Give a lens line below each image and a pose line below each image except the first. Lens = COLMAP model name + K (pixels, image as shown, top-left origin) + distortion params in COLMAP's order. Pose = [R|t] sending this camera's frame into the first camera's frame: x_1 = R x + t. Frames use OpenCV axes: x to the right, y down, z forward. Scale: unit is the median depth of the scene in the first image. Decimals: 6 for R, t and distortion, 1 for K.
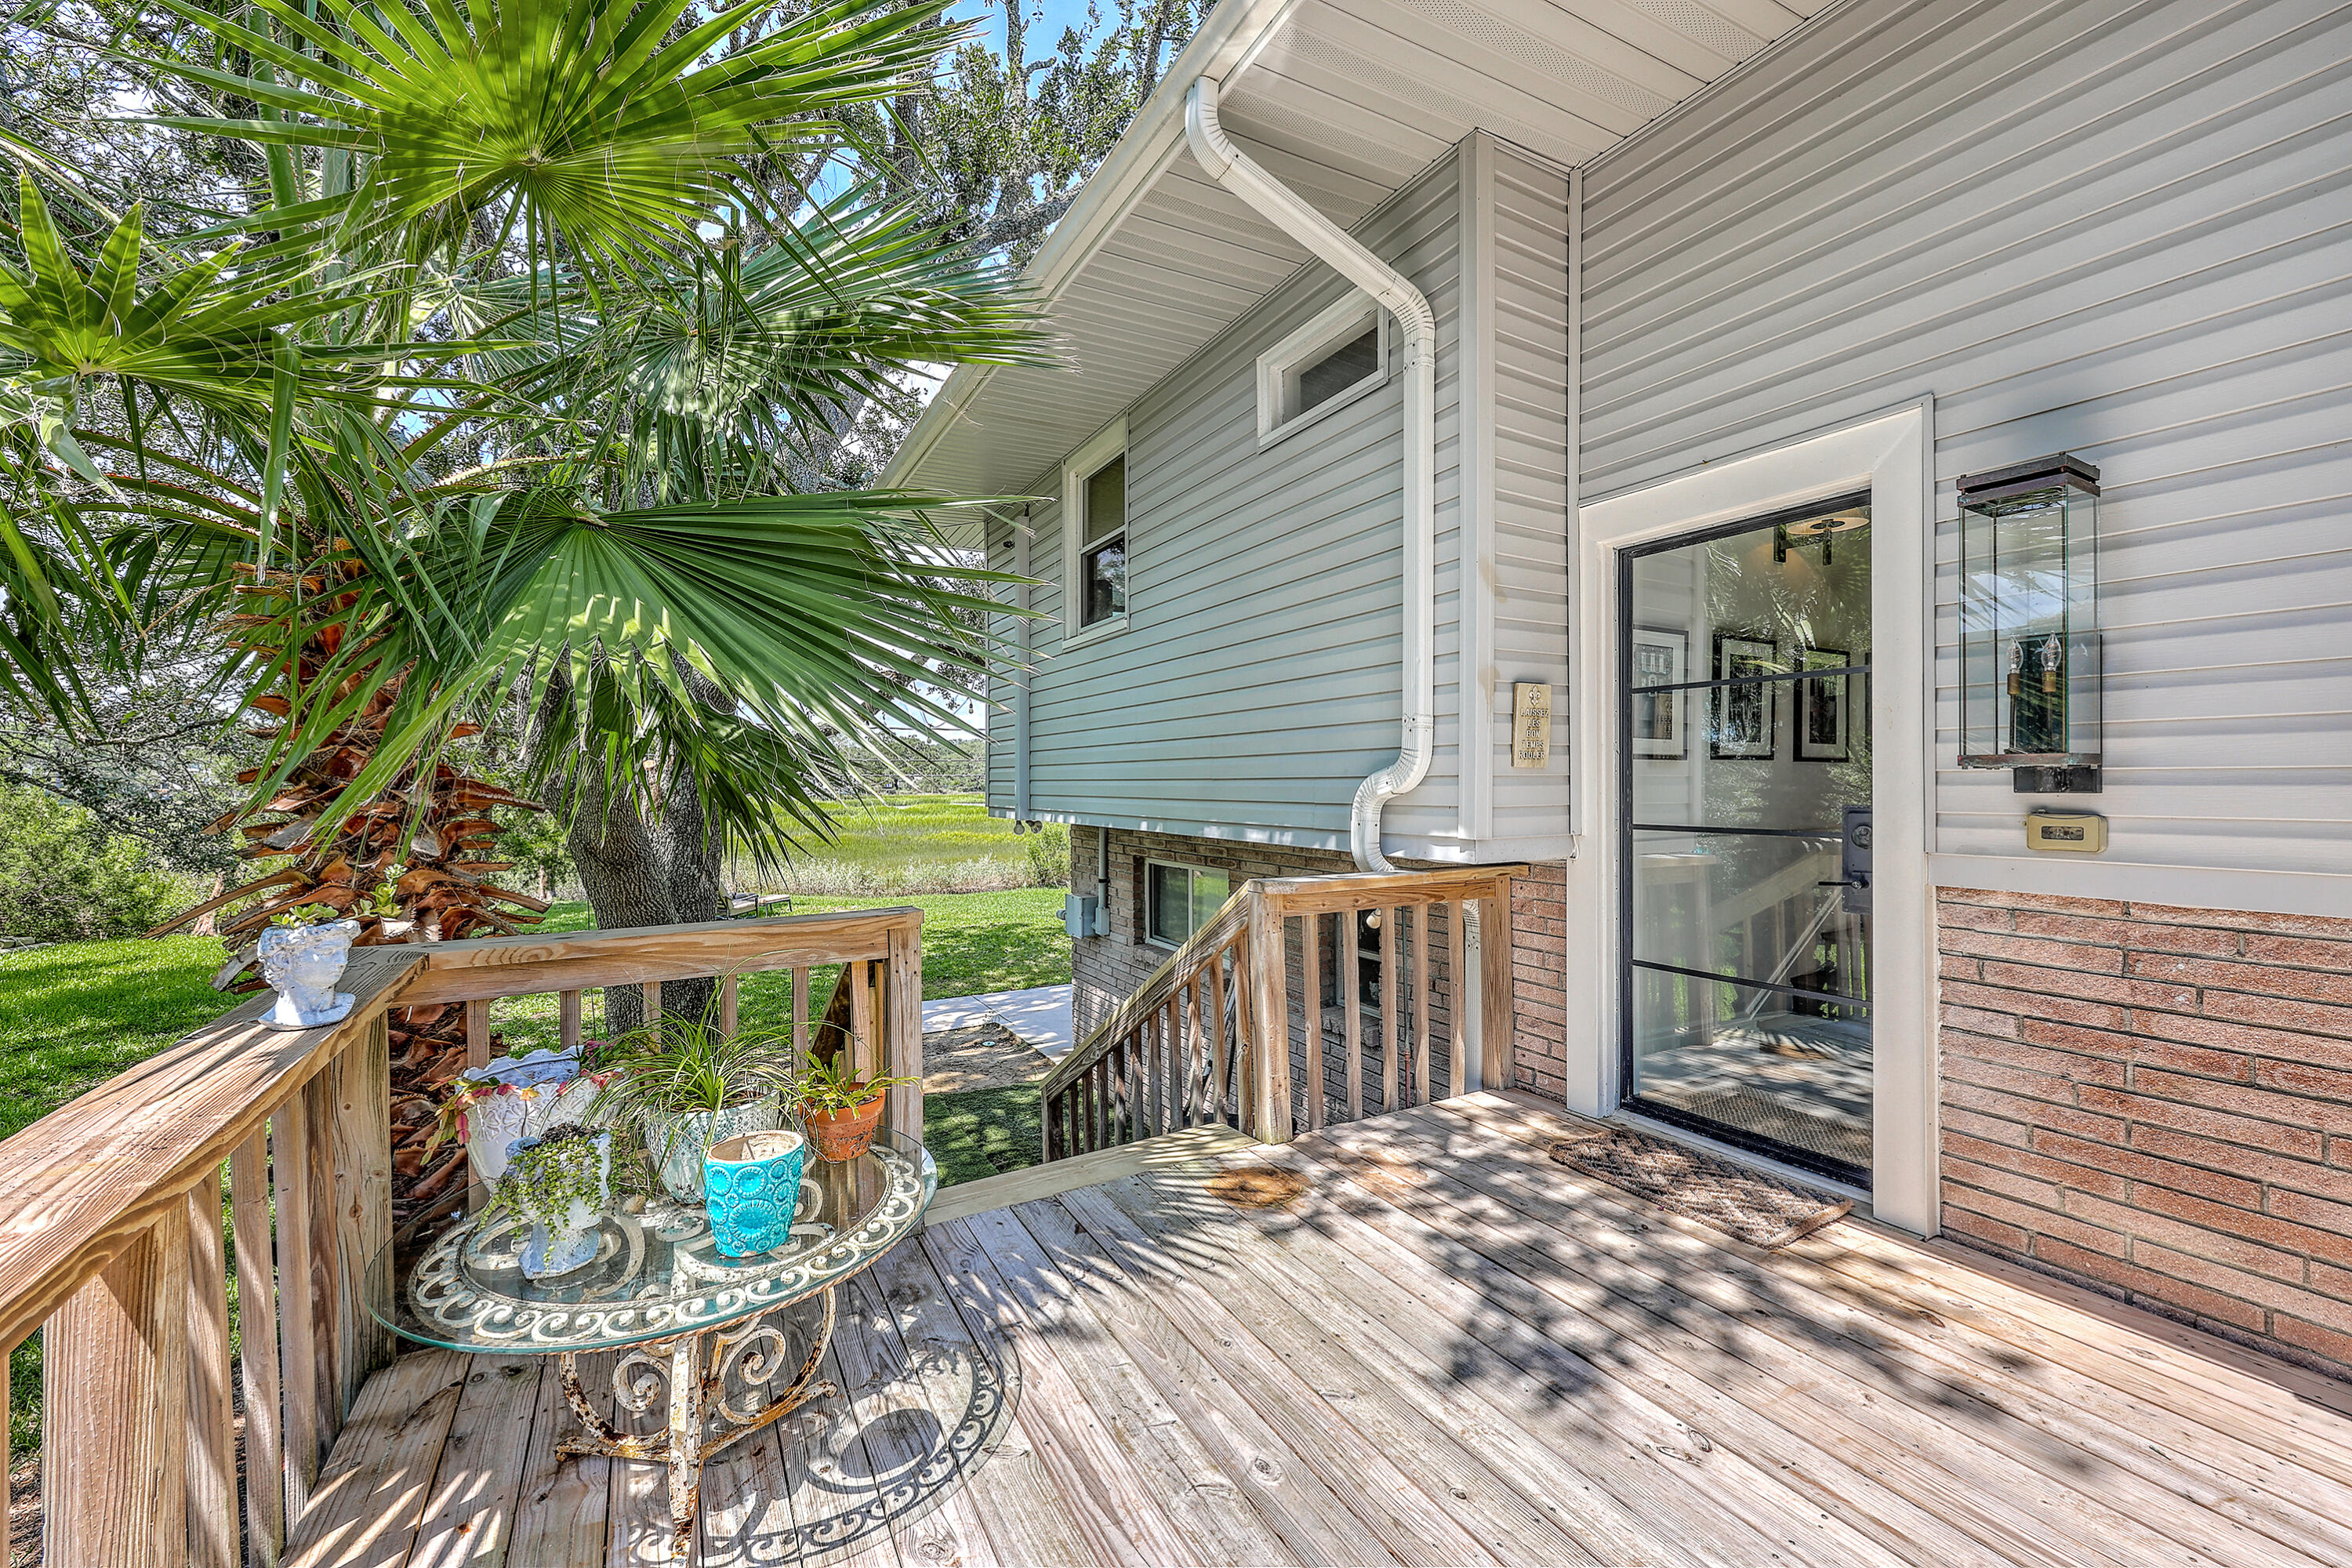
lens RADIAL K [[960.1, 0, 1173.0], [0, 960.1, 782.9], [0, 0, 1]] dist [0.001893, 0.000641]
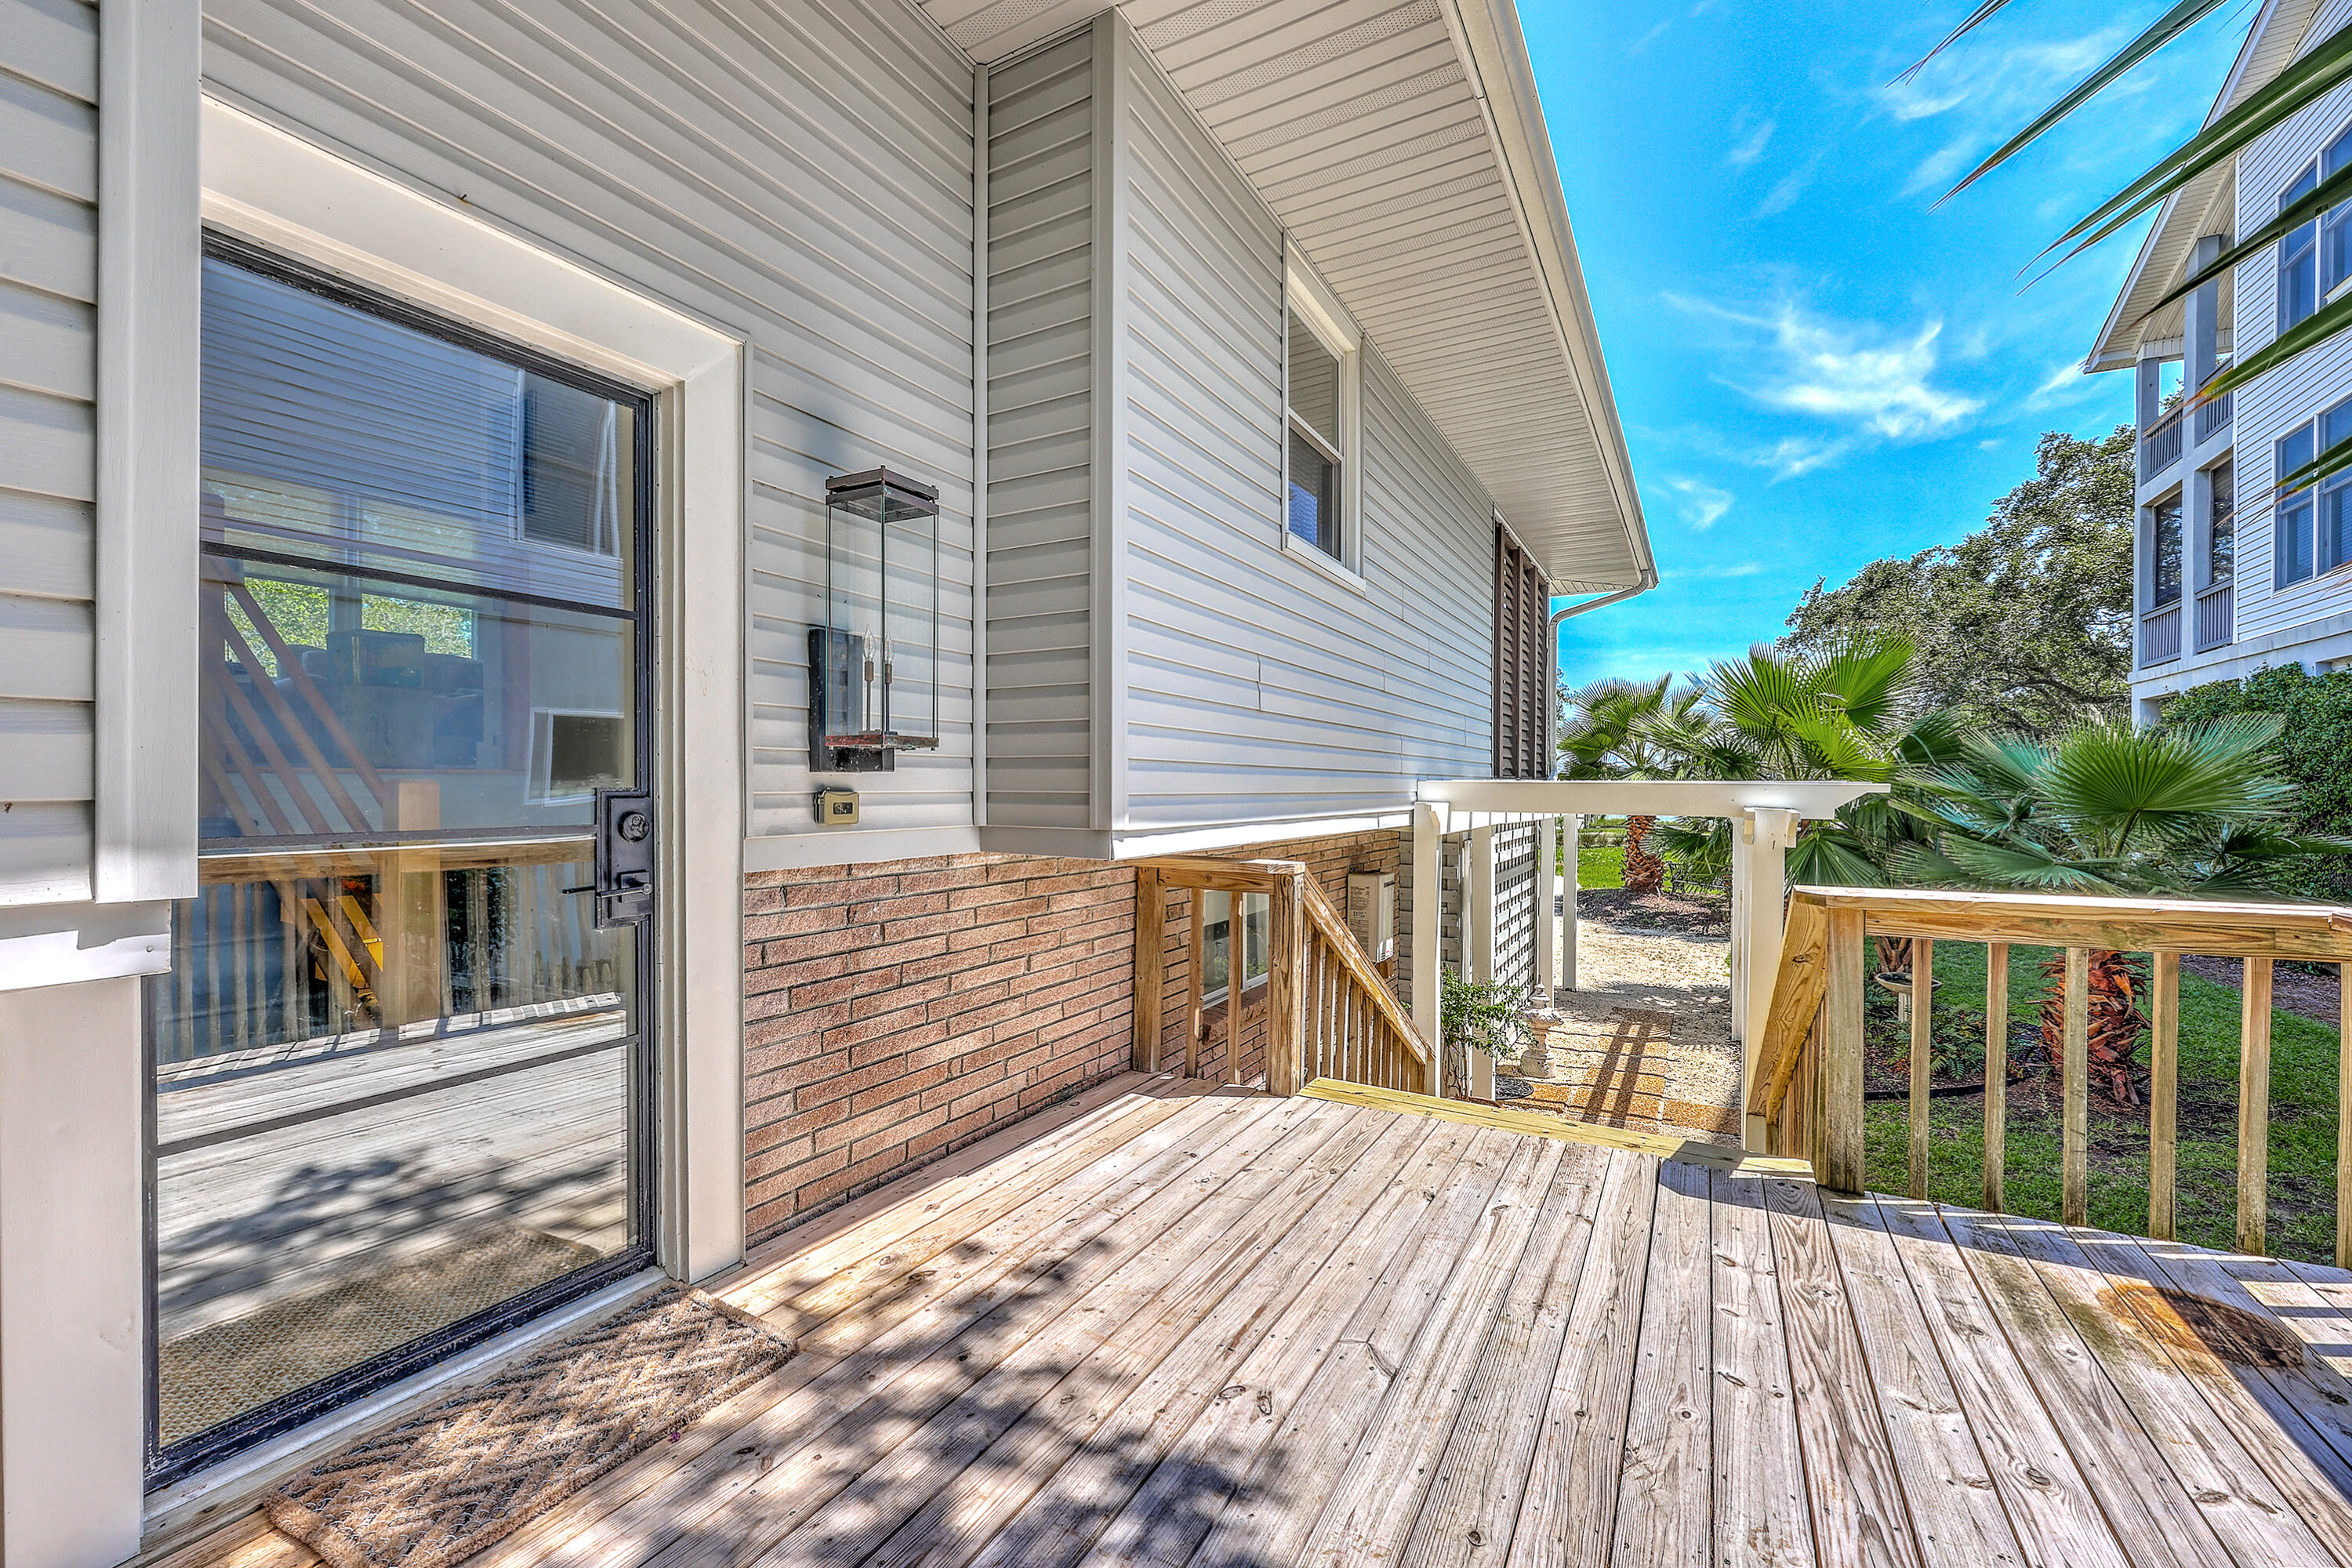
lens RADIAL K [[960.1, 0, 1155.2], [0, 960.1, 819.5], [0, 0, 1]] dist [0.001893, 0.000641]
pose [[-0.532354, -0.020243, 0.846280, -0.212870], [0.002179, 0.999678, 0.025283, 0.035576], [-0.846519, 0.015304, -0.532139, 1.252689]]
